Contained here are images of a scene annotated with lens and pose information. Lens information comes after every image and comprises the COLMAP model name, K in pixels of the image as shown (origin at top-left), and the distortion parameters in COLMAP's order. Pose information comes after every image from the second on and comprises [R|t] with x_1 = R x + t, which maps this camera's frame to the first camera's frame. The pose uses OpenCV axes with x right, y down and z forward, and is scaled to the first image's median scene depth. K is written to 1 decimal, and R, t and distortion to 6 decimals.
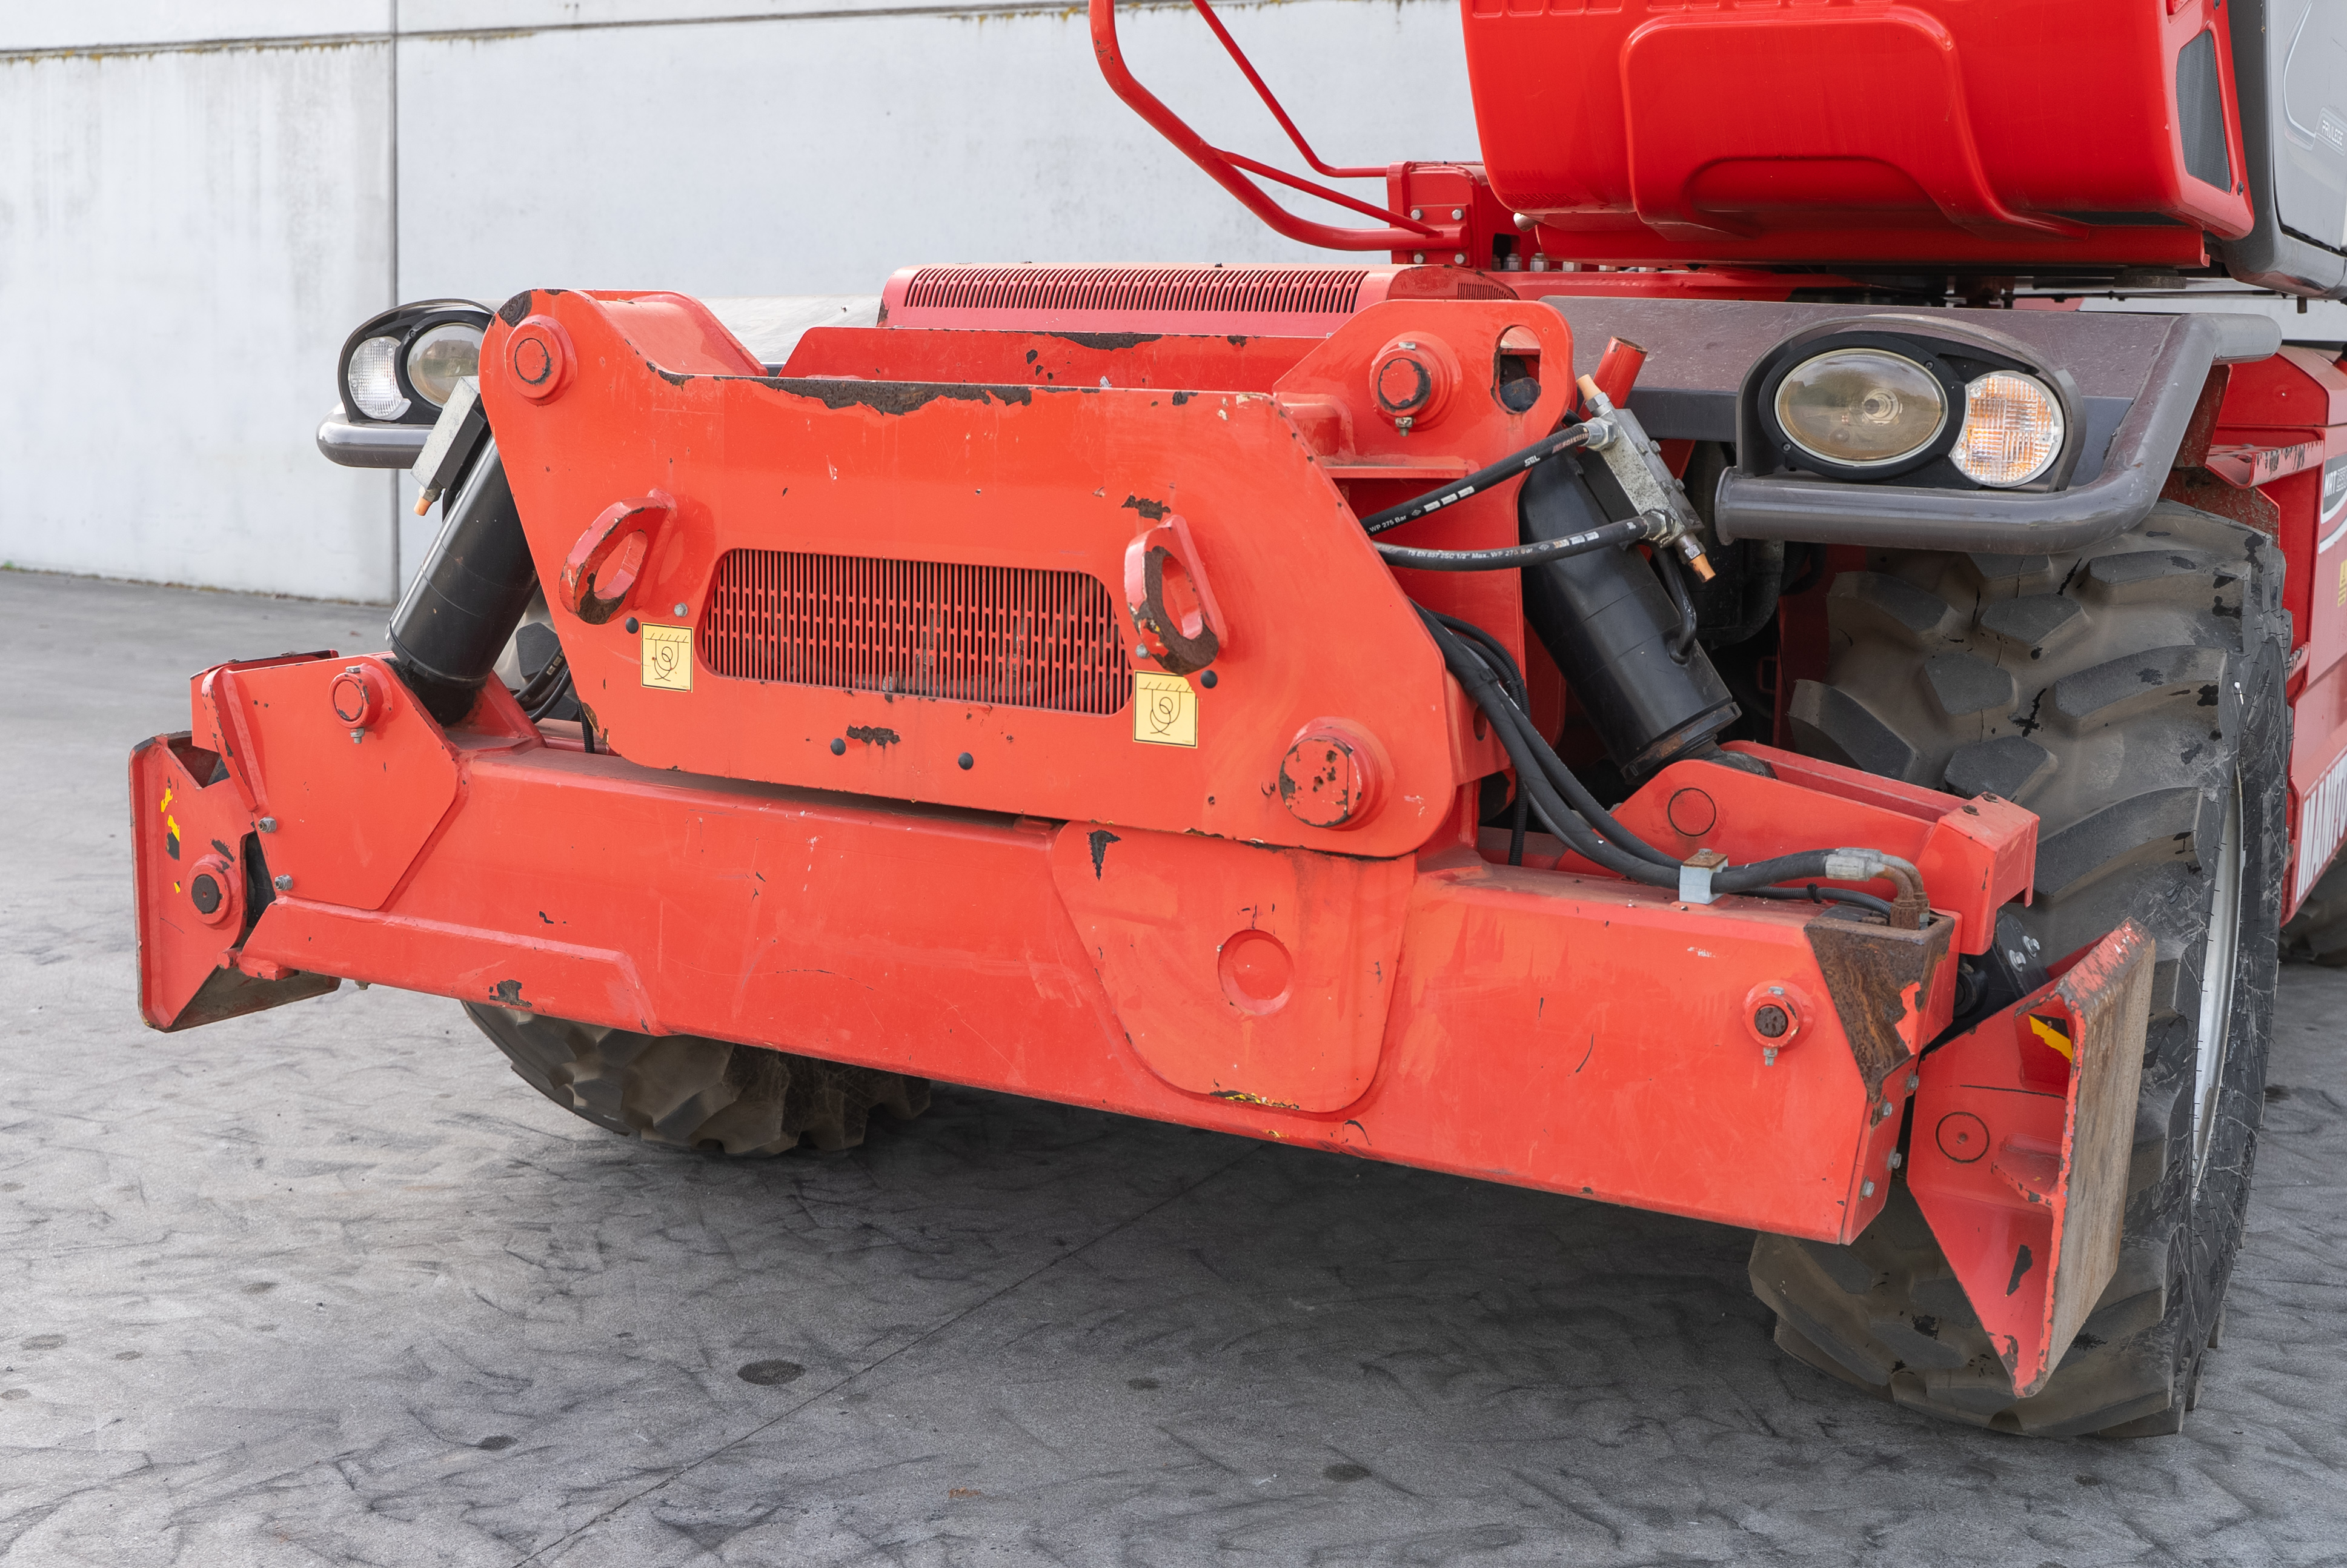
lens RADIAL K [[2657.8, 0, 1160.2], [0, 2657.8, 717.6], [0, 0, 1]] dist [-0.016100, 0.007685]
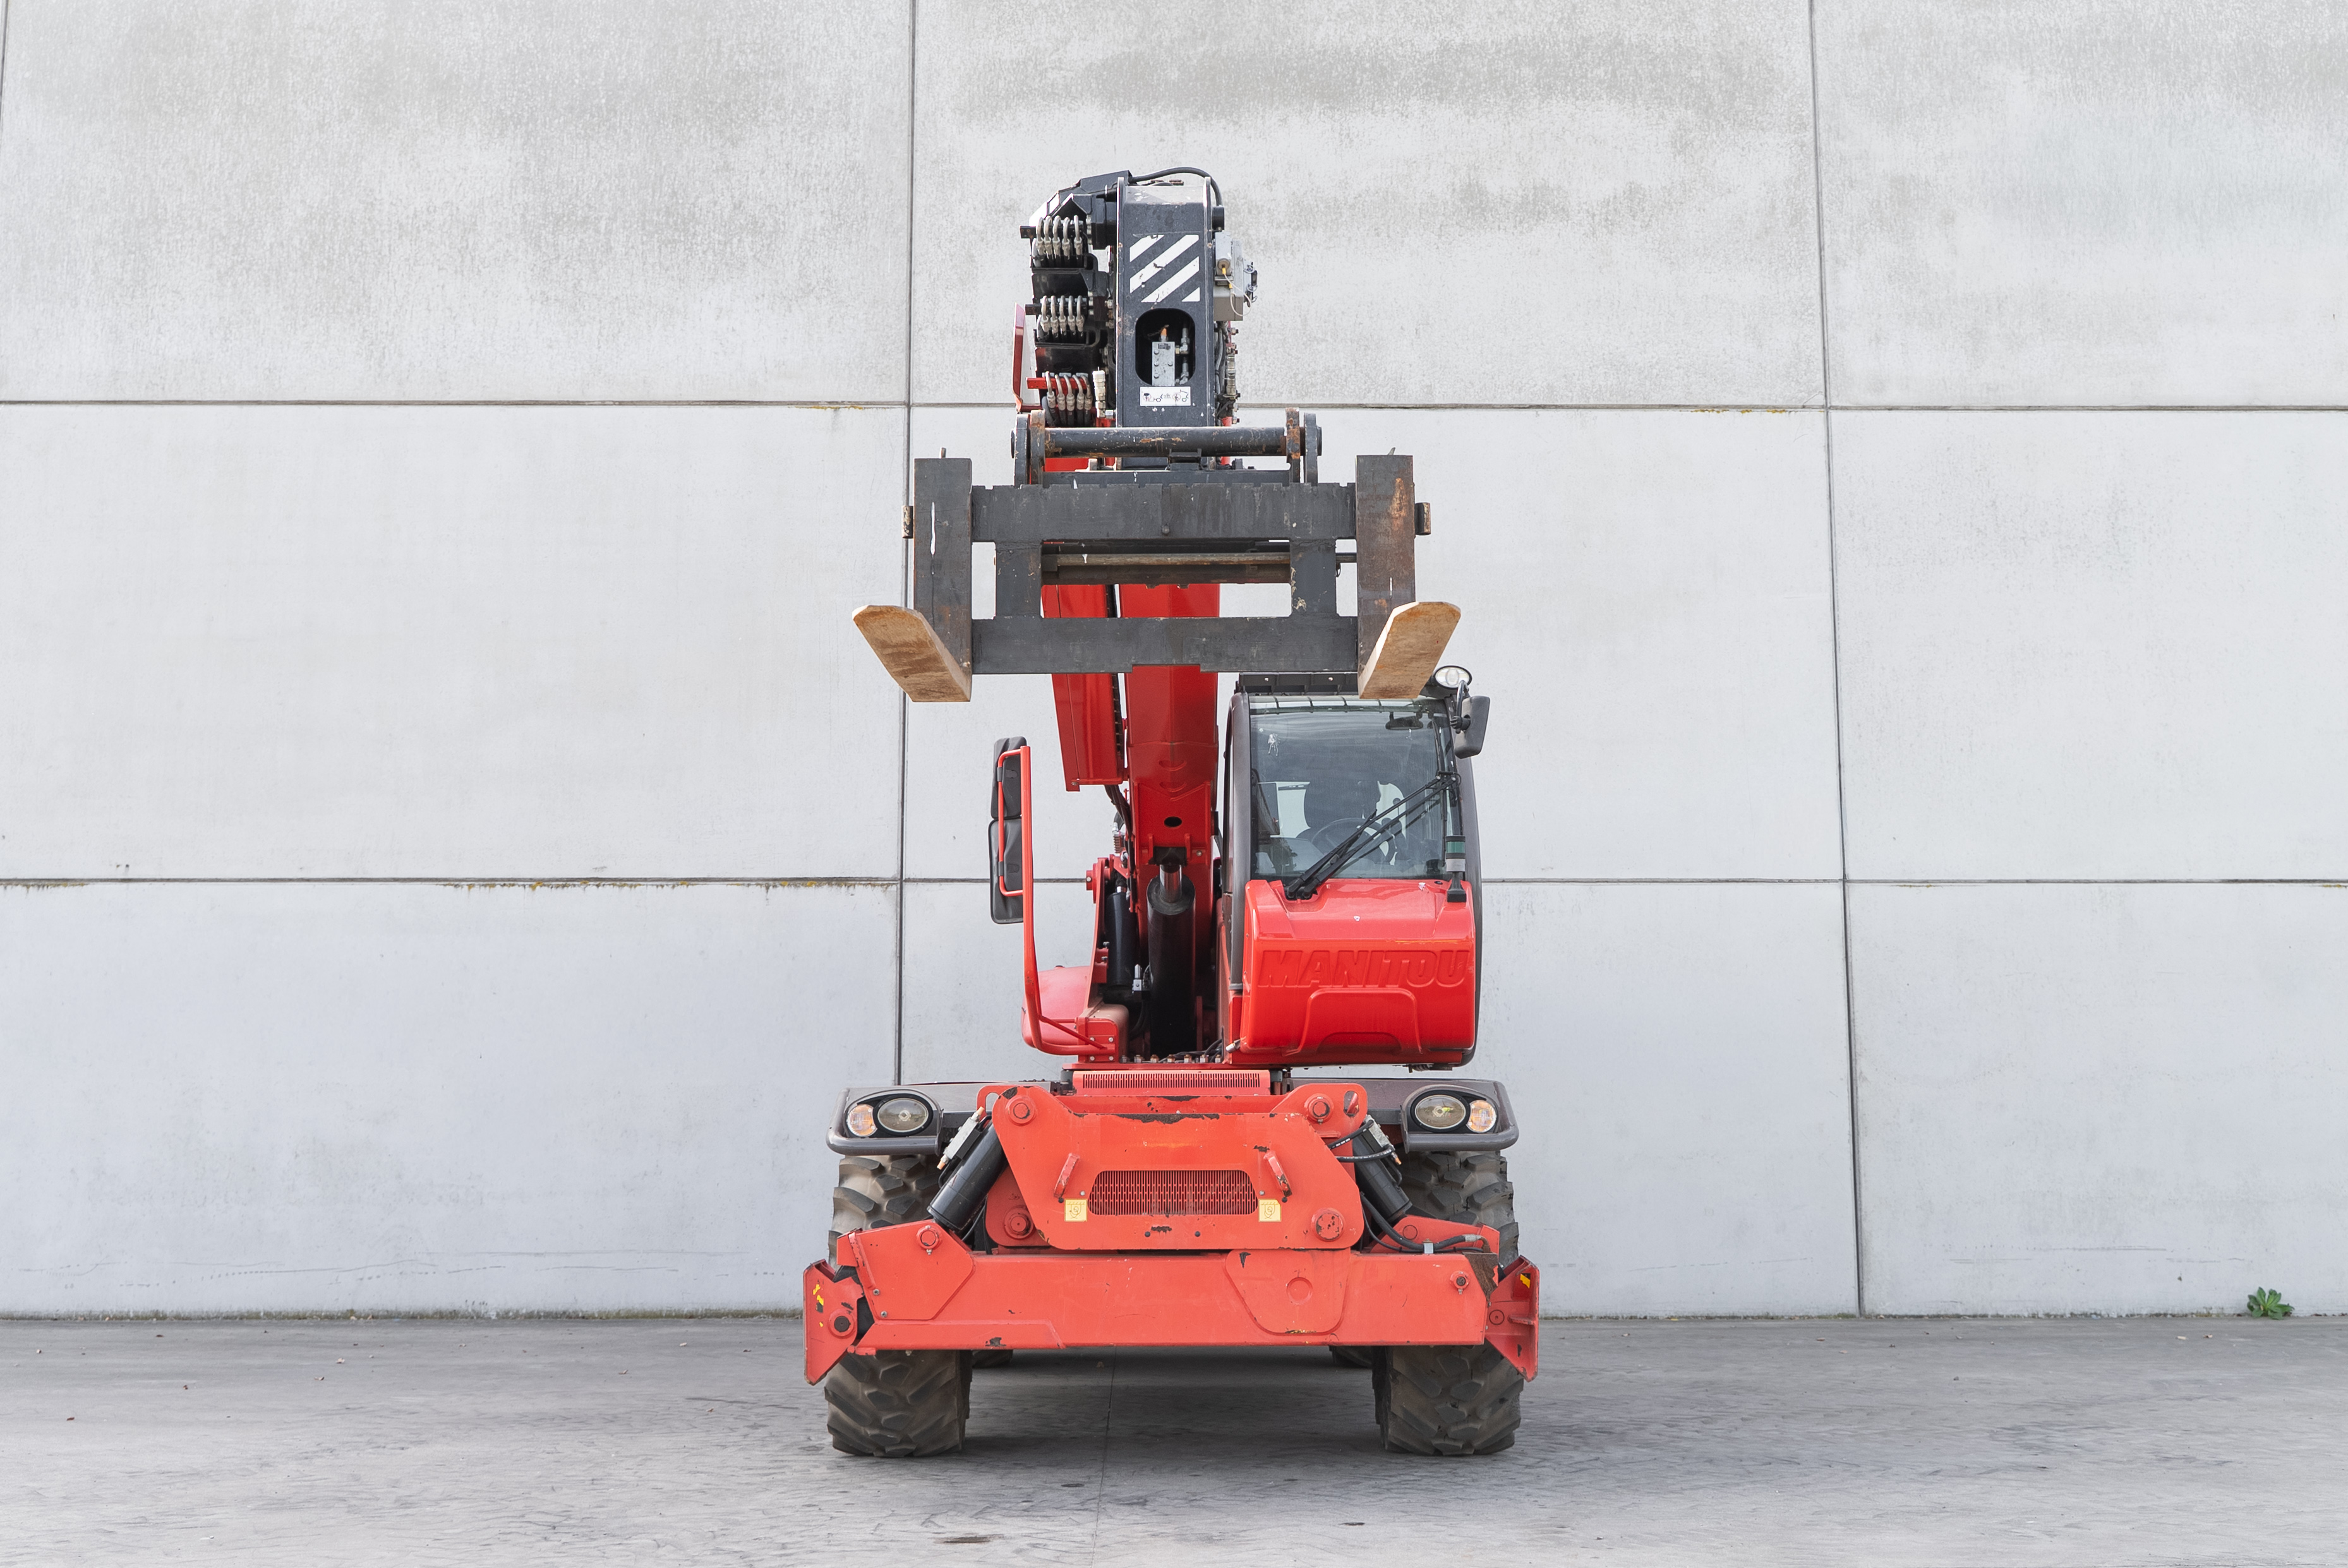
lens RADIAL K [[2593.8, 0, 1181.2], [0, 2593.8, 753.6], [0, 0, 1]] dist [-0.000780, -0.009177]
pose [[0.871604, 0.037057, 0.488809, -1.451066], [0.091300, 0.967420, -0.236140, 0.170570], [-0.481634, 0.250449, 0.839824, -1.536075]]
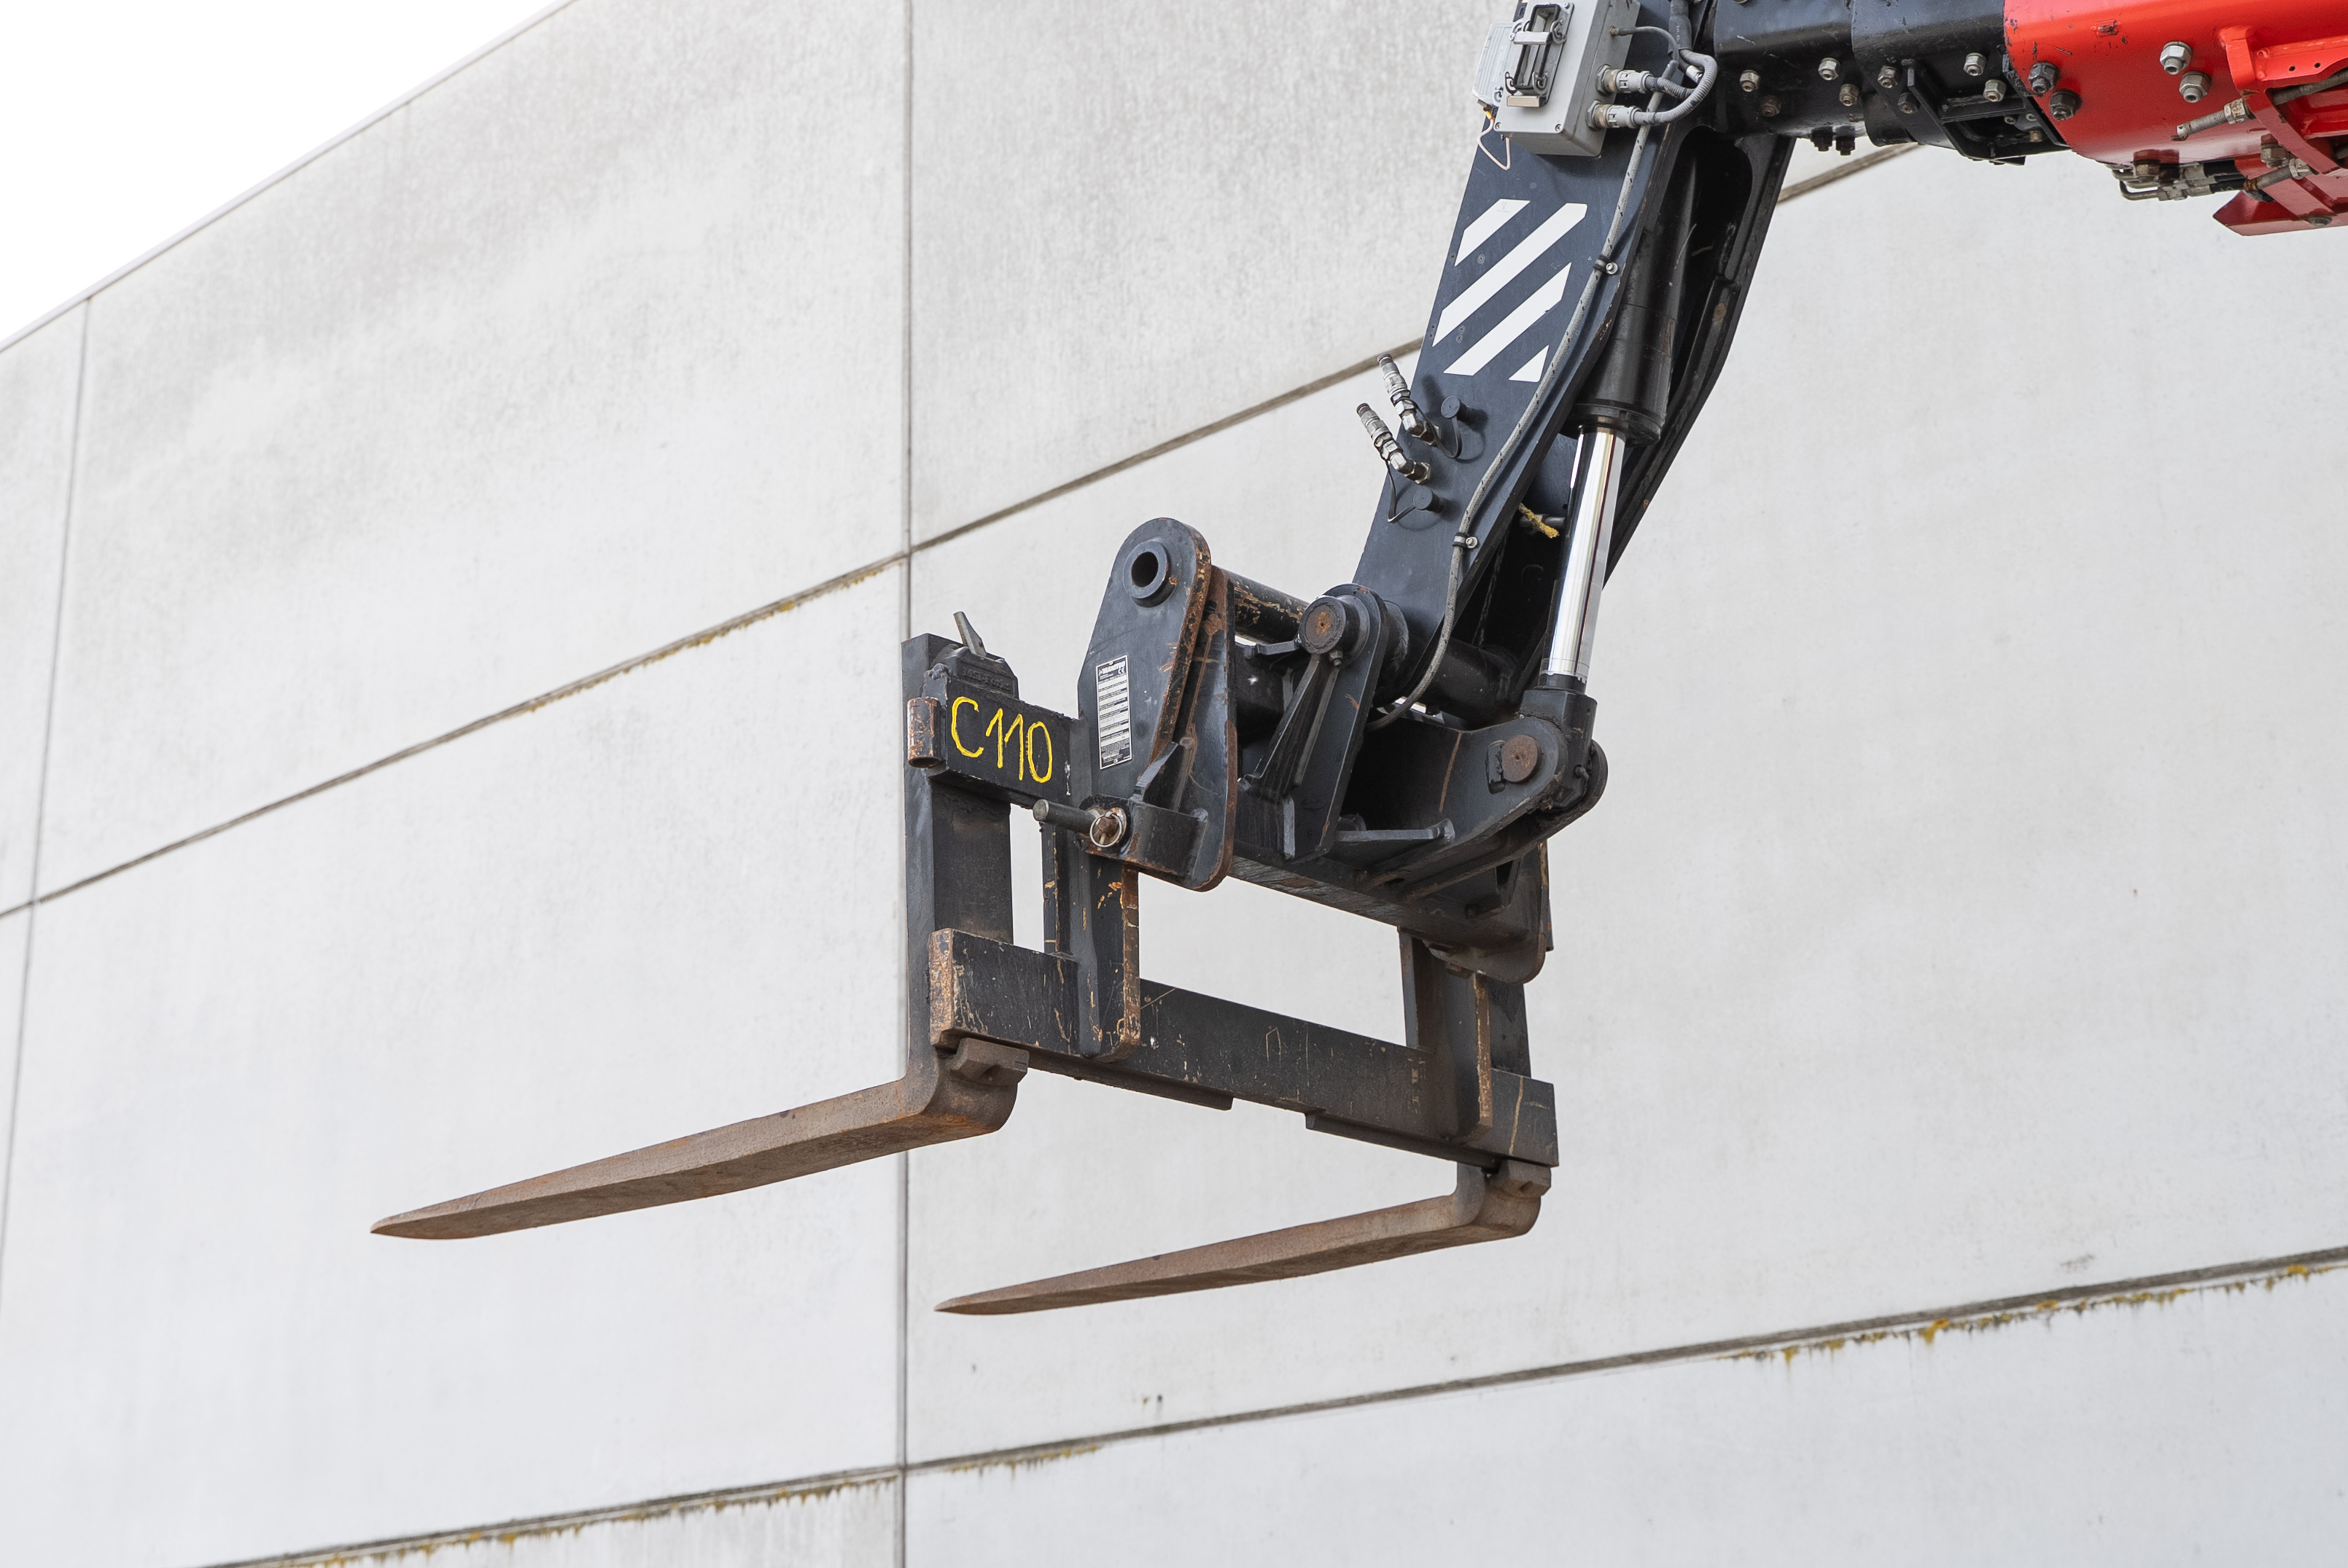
lens RADIAL K [[3336.2, 0, 1179.6], [0, 3336.2, 771.4], [0, 0, 1]] dist [0.004260, -0.033691]
pose [[0.966794, -0.130230, -0.219884, -0.055565], [0.020099, 0.896497, -0.442594, -0.158052], [0.254765, 0.423478, 0.869345, 0.807203]]
